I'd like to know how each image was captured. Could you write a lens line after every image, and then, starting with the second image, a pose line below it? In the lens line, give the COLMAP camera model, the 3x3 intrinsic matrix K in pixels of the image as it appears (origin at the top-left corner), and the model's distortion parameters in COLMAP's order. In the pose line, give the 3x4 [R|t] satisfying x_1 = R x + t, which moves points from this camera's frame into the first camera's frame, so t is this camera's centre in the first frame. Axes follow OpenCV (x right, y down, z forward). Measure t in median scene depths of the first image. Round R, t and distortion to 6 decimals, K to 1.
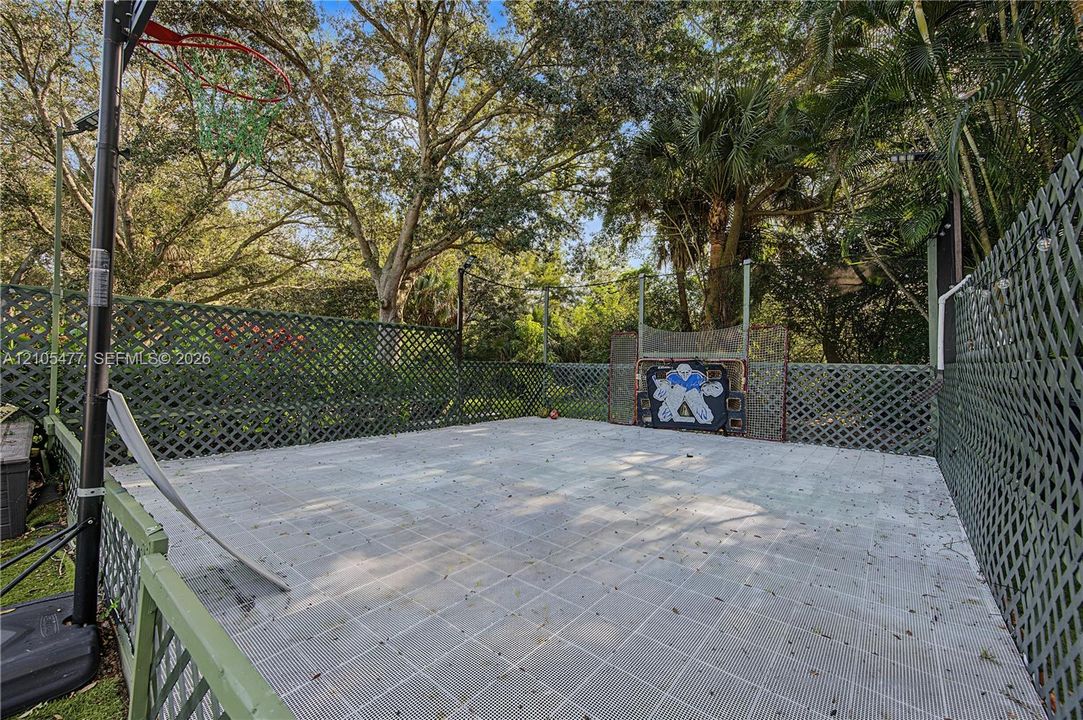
lens RADIAL K [[462.2, 0, 541.5], [0, 462.2, 360.0], [0, 0, 1]] dist [0.000626, 0.000250]
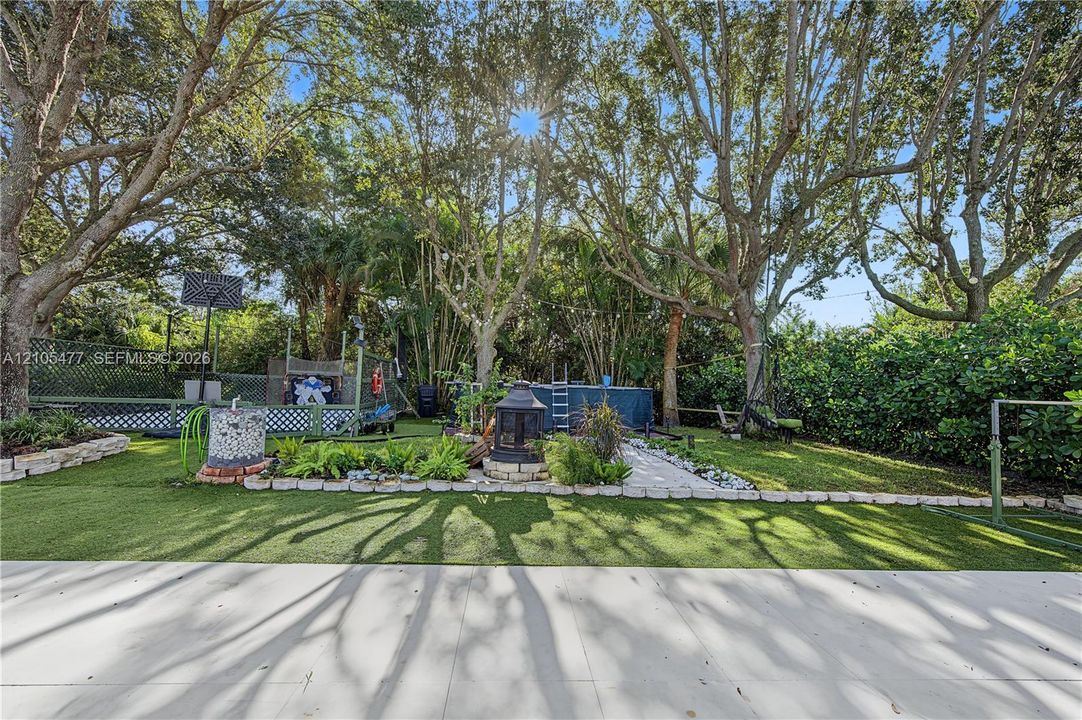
lens RADIAL K [[461.8, 0, 541.0], [0, 461.8, 360.0], [0, 0, 1]] dist [0.000626, 0.000250]
pose [[0.689222, 0.054730, 0.722480, -0.452599], [-0.034564, 0.998491, -0.042665, -0.012577], [-0.723725, 0.004433, 0.690074, -1.090597]]
